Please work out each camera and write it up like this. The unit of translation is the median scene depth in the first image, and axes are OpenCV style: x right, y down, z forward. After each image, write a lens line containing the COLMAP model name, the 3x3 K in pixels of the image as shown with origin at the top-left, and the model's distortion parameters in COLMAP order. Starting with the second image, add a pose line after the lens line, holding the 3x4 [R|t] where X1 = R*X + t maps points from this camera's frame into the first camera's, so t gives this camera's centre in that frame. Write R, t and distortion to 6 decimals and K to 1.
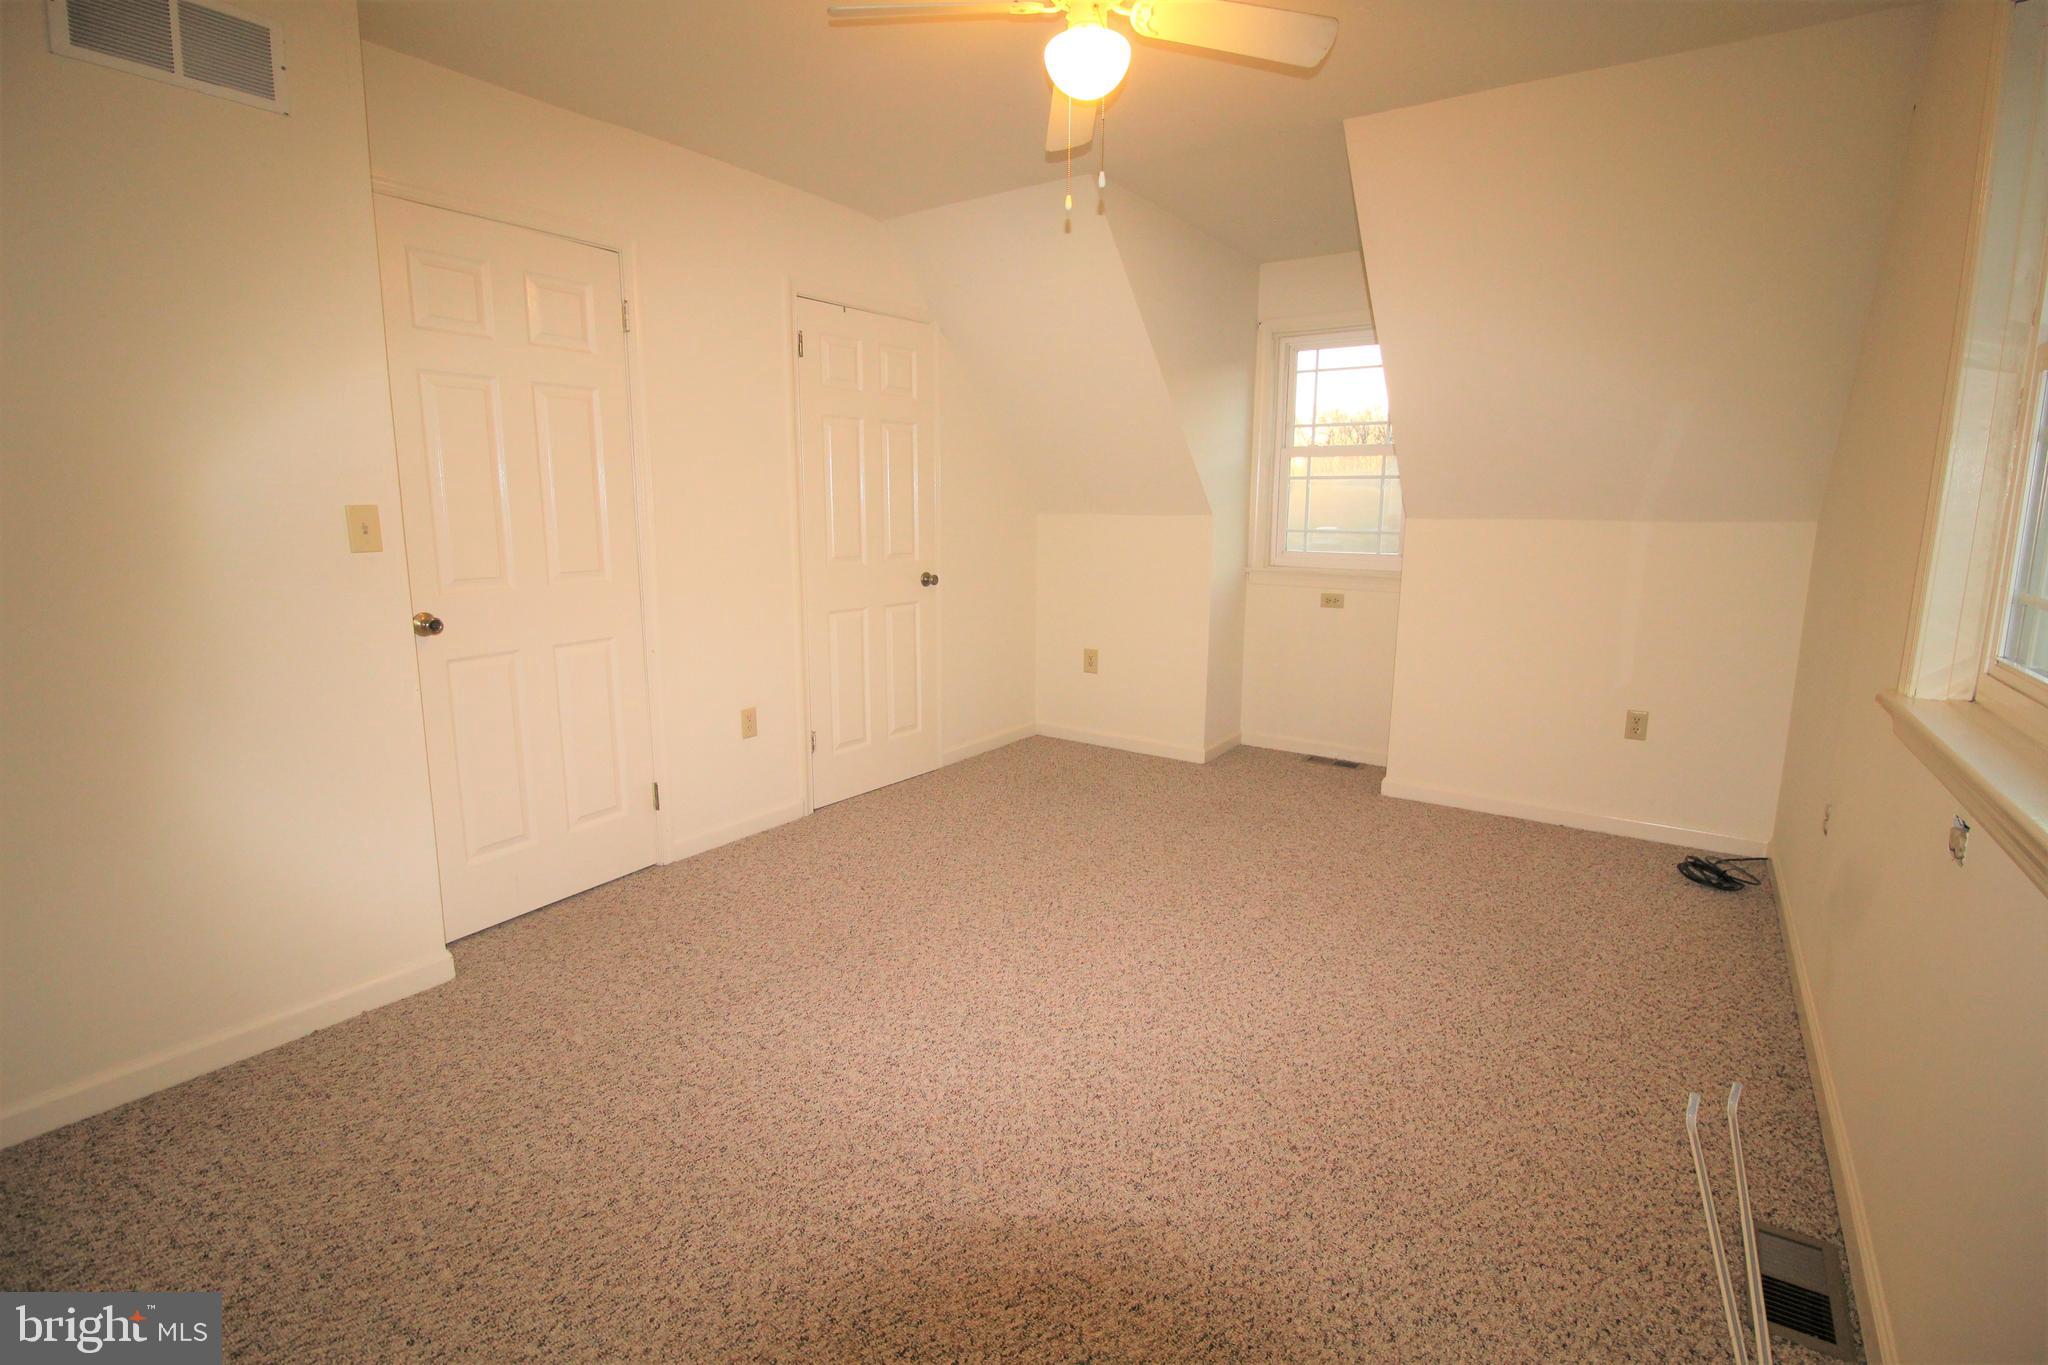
lens RADIAL K [[957.4, 0, 1027.3], [0, 957.4, 656.4], [0, 0, 1]] dist [0.000681, -0.009965]
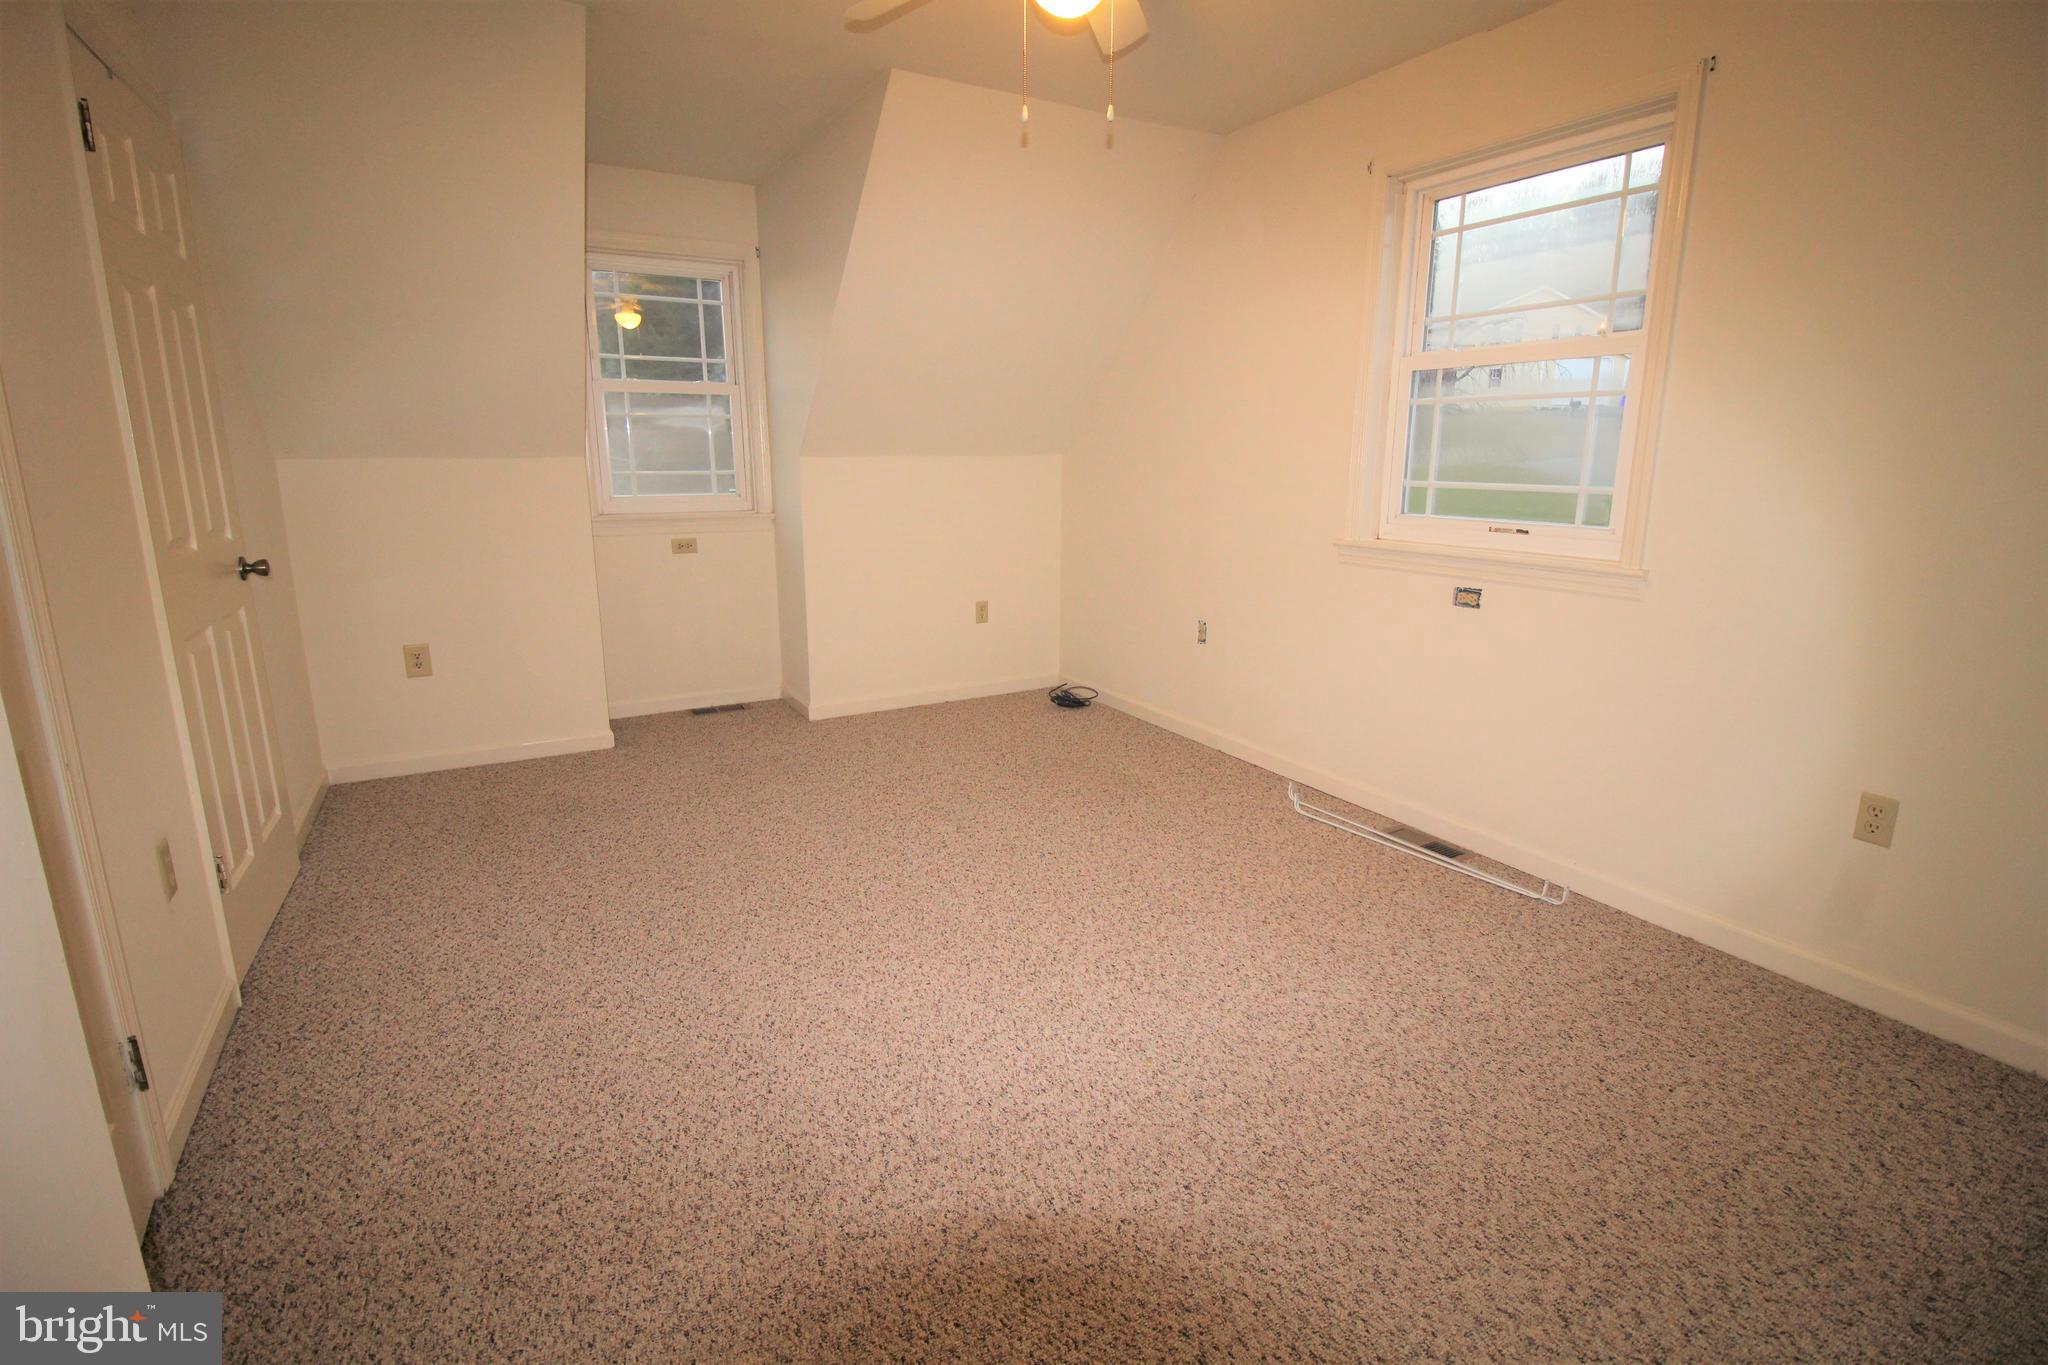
lens RADIAL K [[957.4, 0, 1027.3], [0, 957.4, 656.4], [0, 0, 1]] dist [0.000681, -0.009965]
pose [[0.432555, -0.192935, 0.880722, -0.551676], [0.145003, 0.979006, 0.143250, -0.052184], [-0.889871, 0.065744, 0.451451, 0.374530]]
